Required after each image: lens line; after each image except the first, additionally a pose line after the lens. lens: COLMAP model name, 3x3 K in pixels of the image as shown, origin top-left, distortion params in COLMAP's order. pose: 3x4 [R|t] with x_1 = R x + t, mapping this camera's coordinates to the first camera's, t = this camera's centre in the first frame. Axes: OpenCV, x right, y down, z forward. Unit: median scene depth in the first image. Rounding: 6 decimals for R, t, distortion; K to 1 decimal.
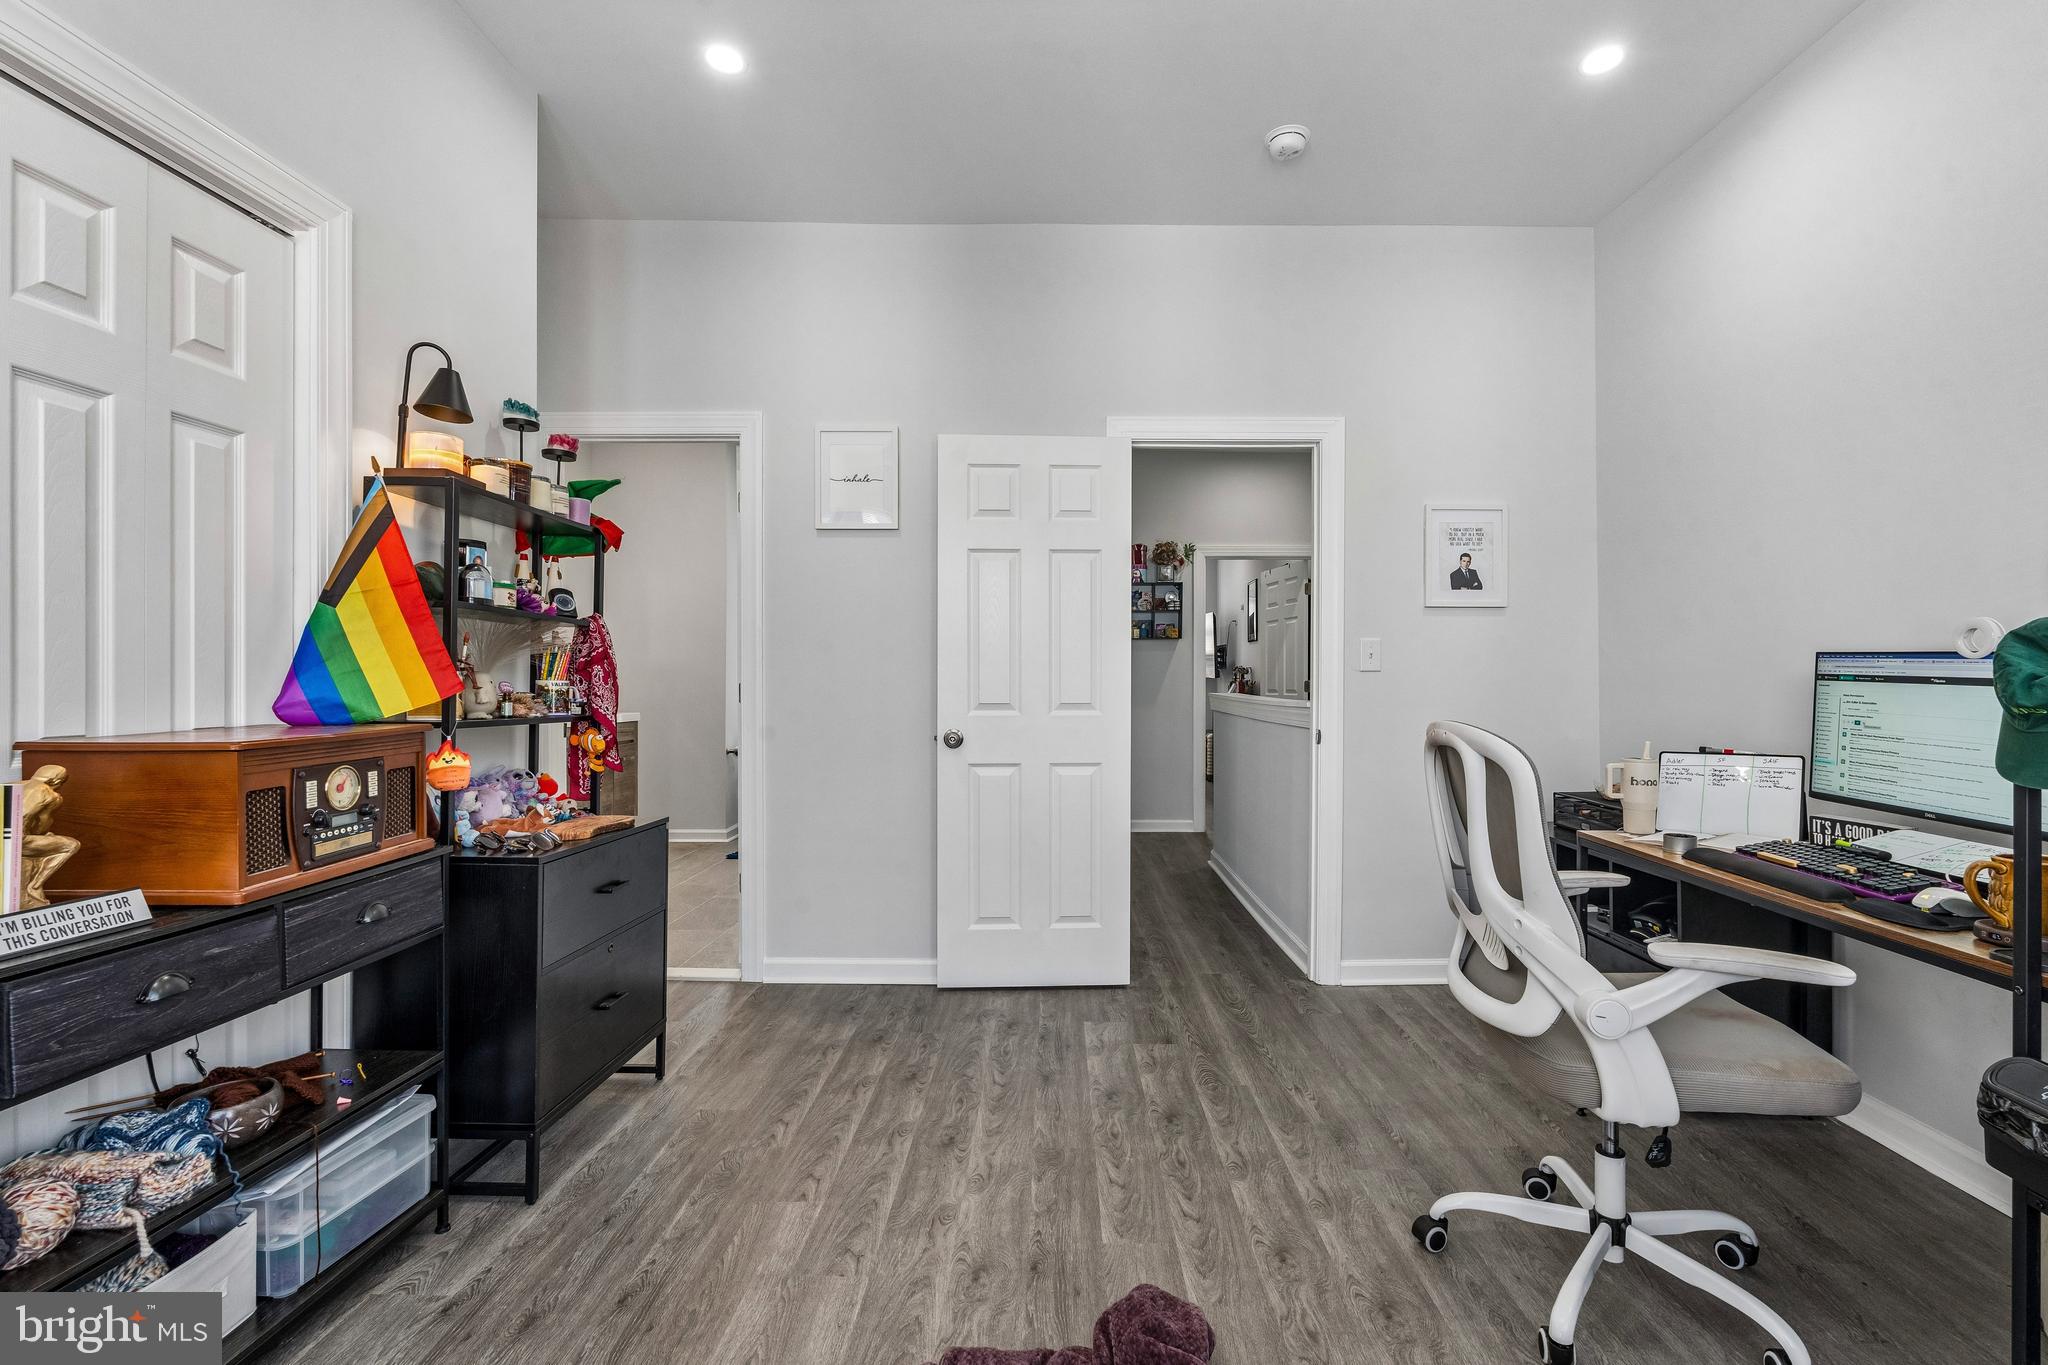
lens RADIAL K [[907.1, 0, 1052.9], [0, 907.1, 691.5], [0, 0, 1]] dist [-0.001998, 0.000283]
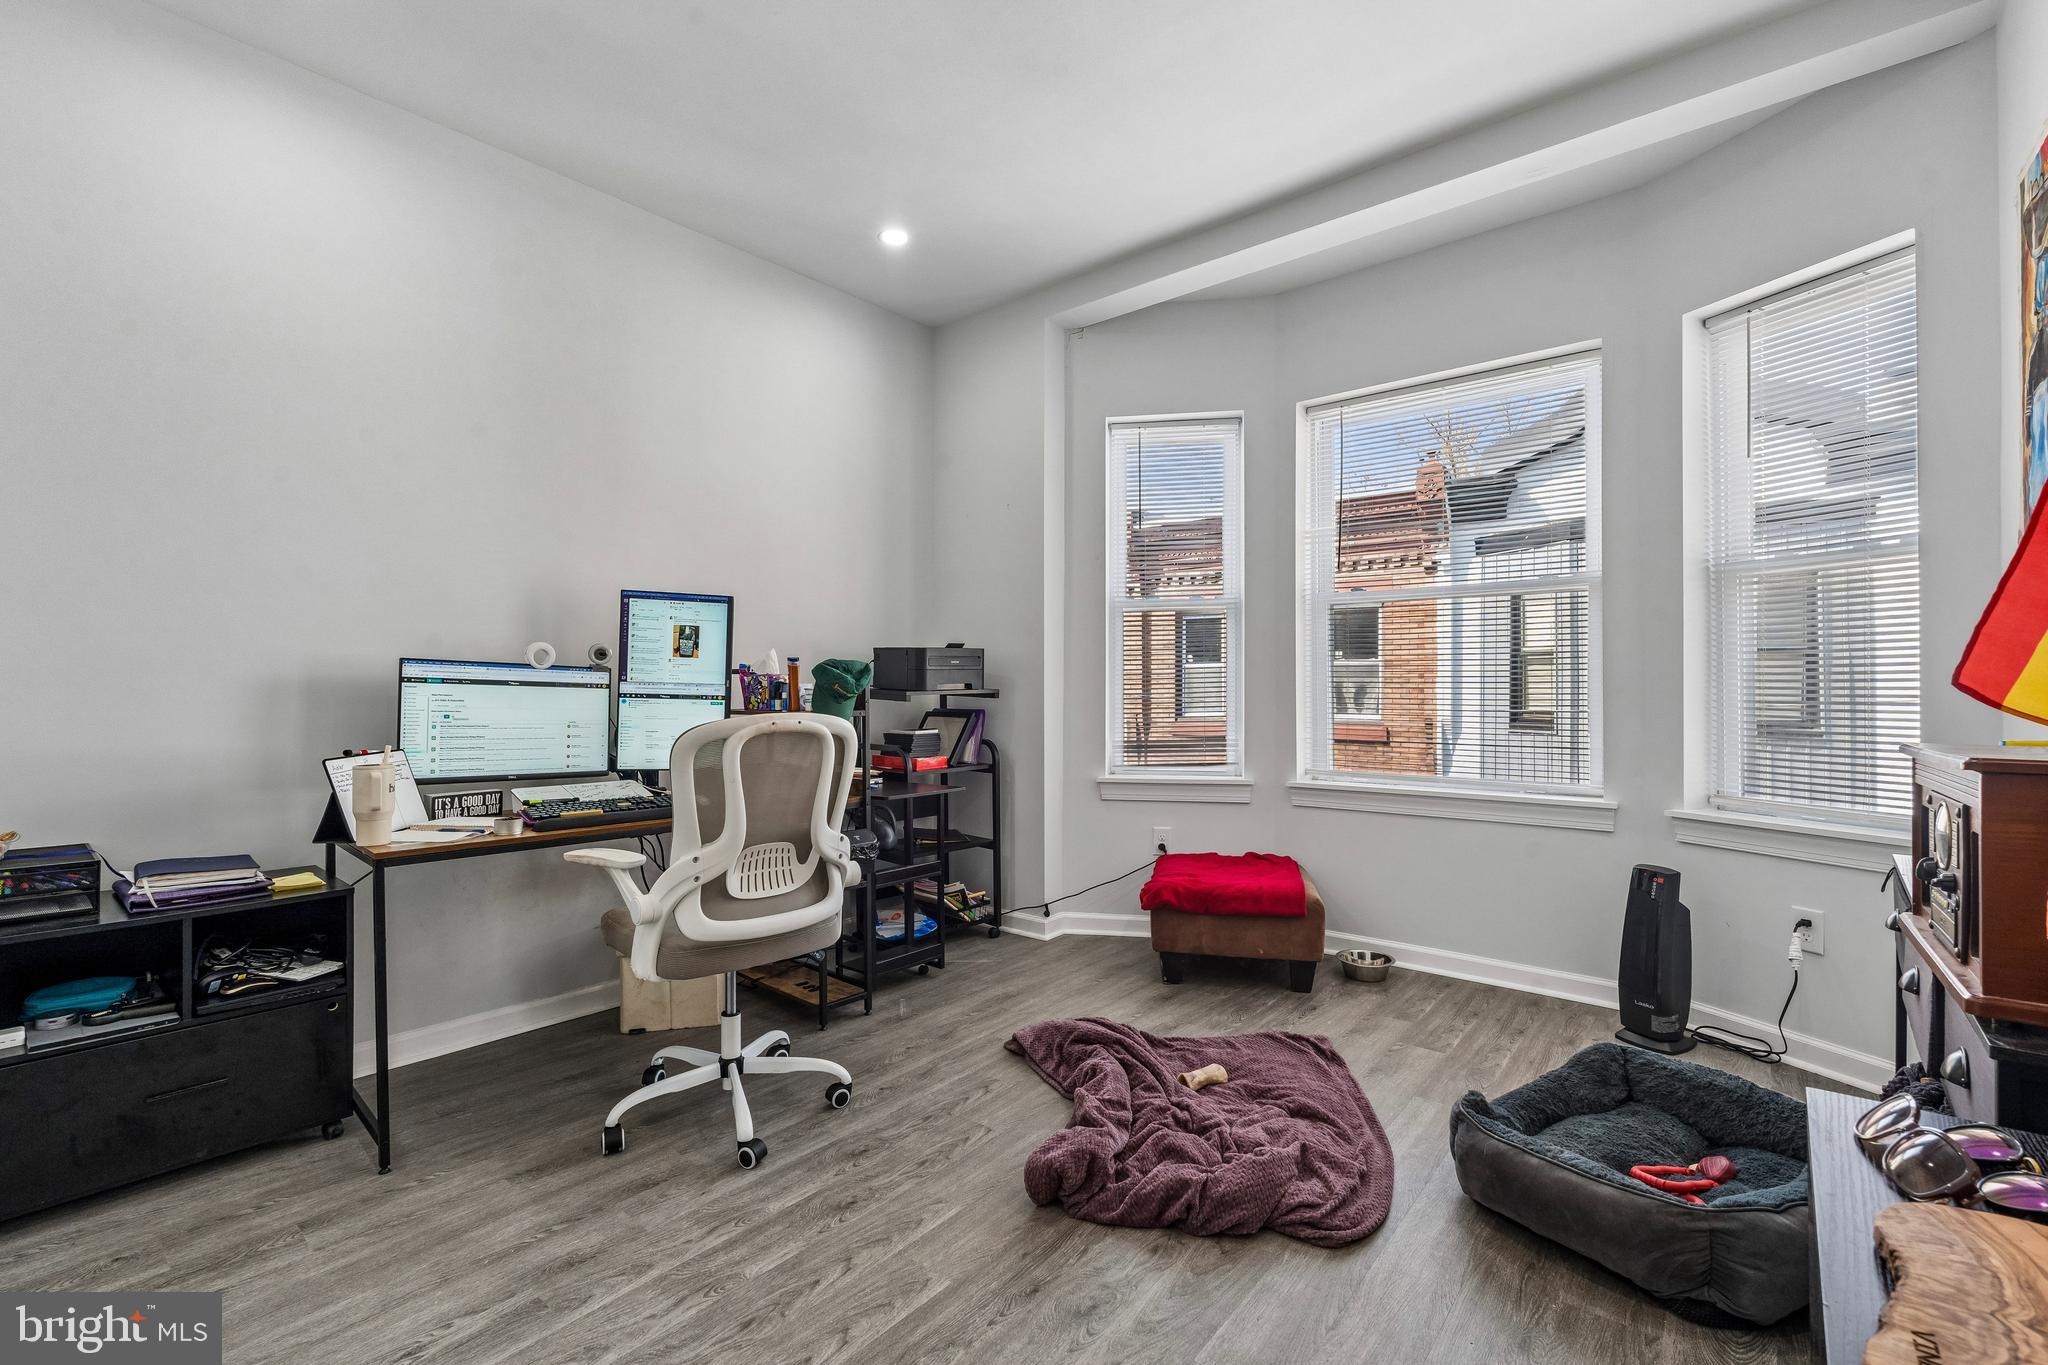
lens RADIAL K [[899.7, 0, 1024.0], [0, 899.7, 682.5], [0, 0, 1]] dist [-0.013988, -0.000031]
pose [[-0.769916, 0.006105, 0.638116, -0.514579], [0.009827, 0.999949, 0.002289, -0.007557], [-0.638069, 0.008033, -0.769937, 1.438803]]
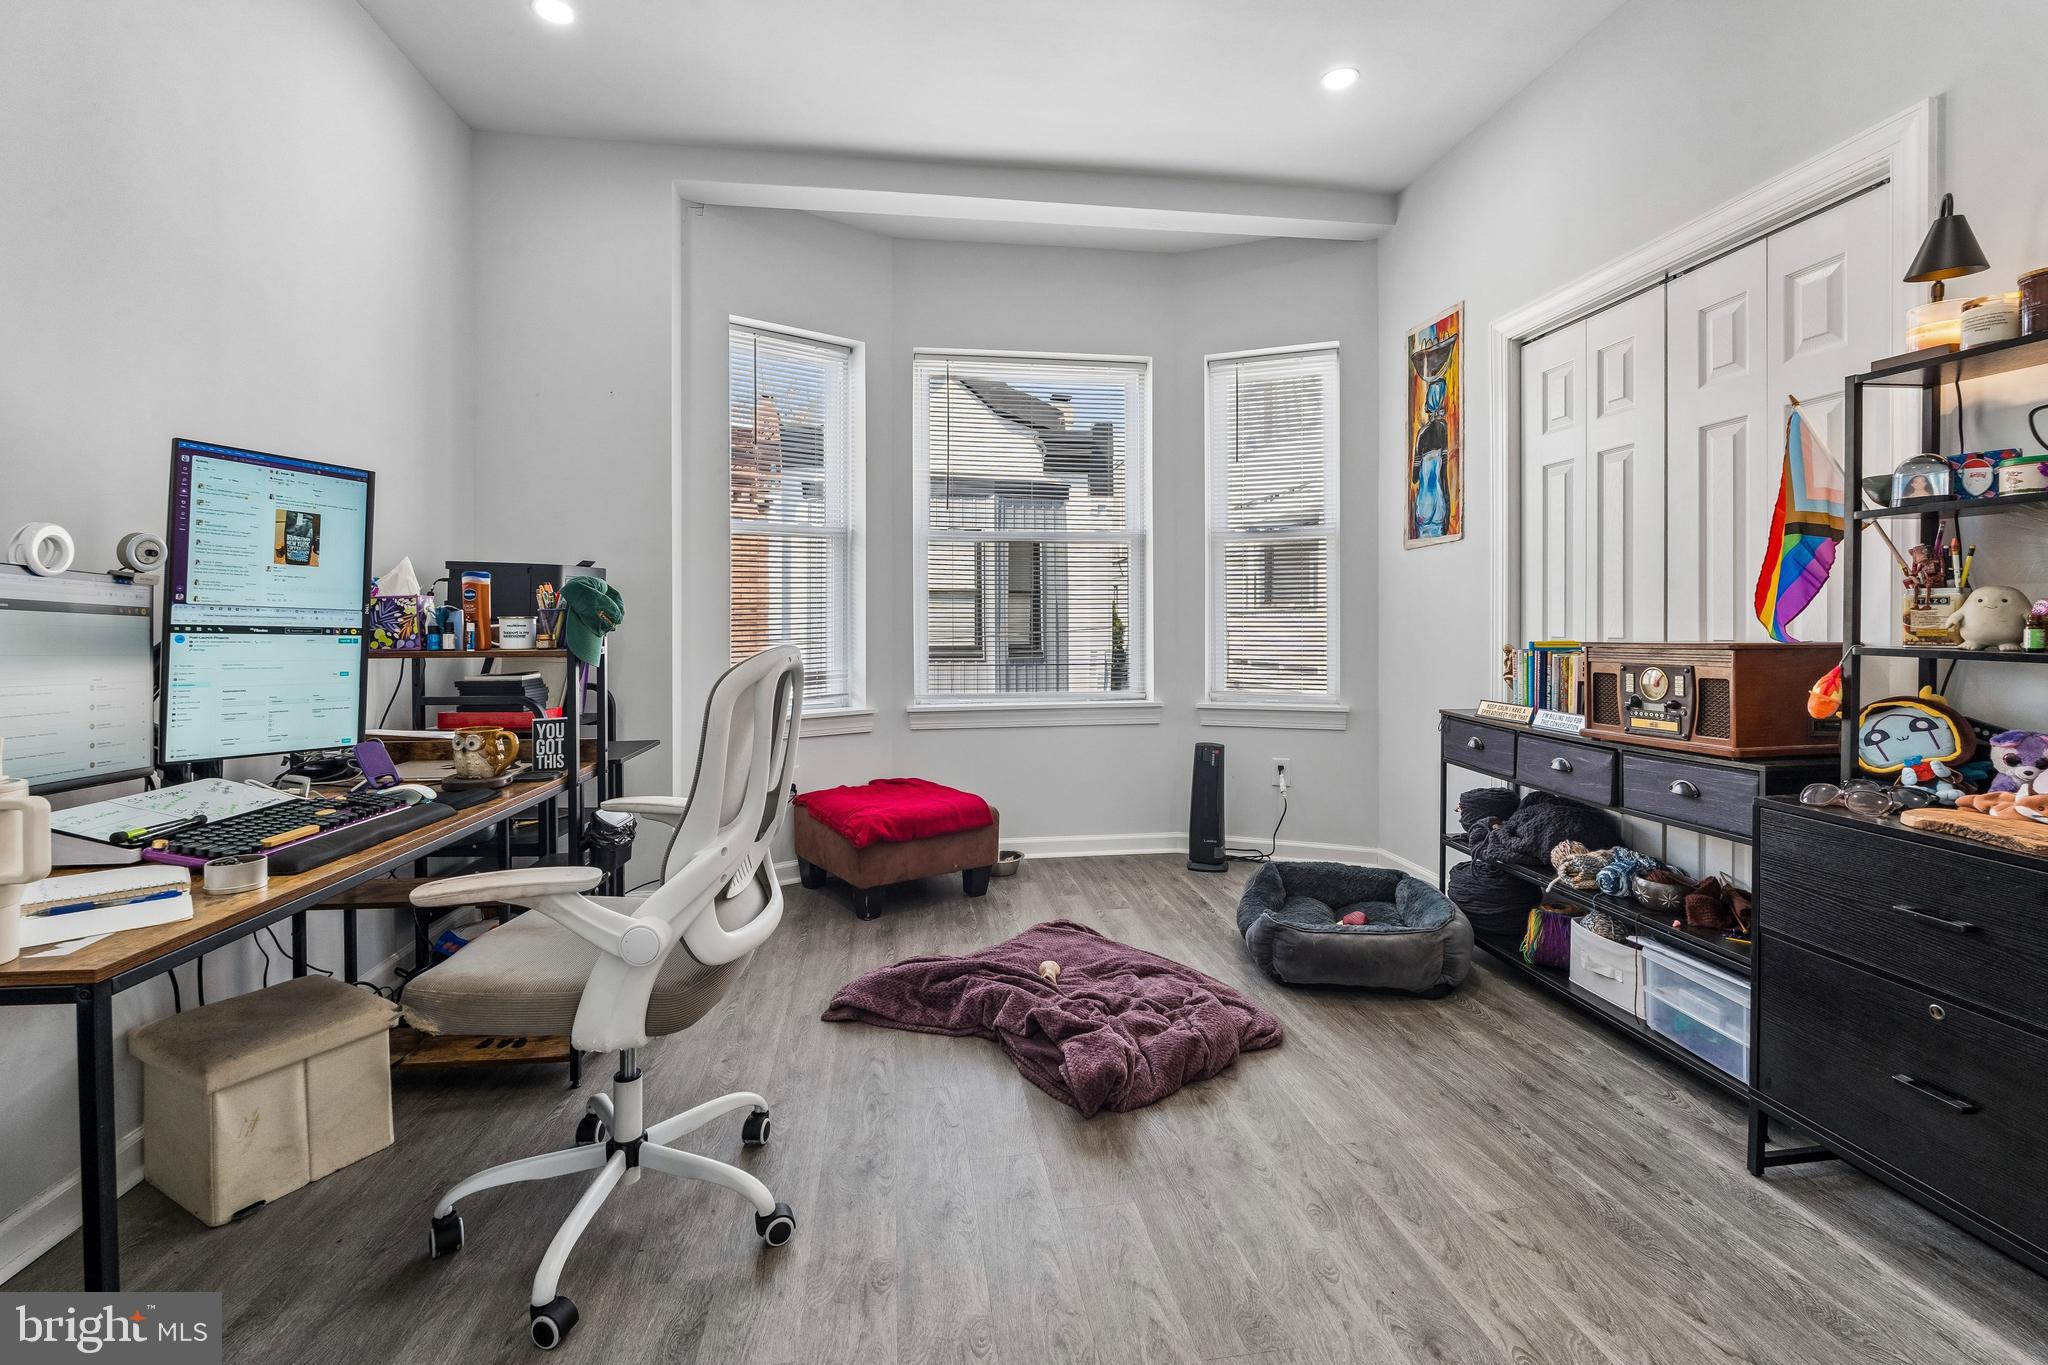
lens RADIAL K [[919.2, 0, 1029.9], [0, 919.2, 627.2], [0, 0, 1]] dist [-0.003916, -0.000585]
pose [[-0.987726, 0.005377, -0.156105, 0.267151], [0.002544, 0.999829, 0.018341, -0.004241], [0.156177, 0.017719, -0.987570, 1.662760]]
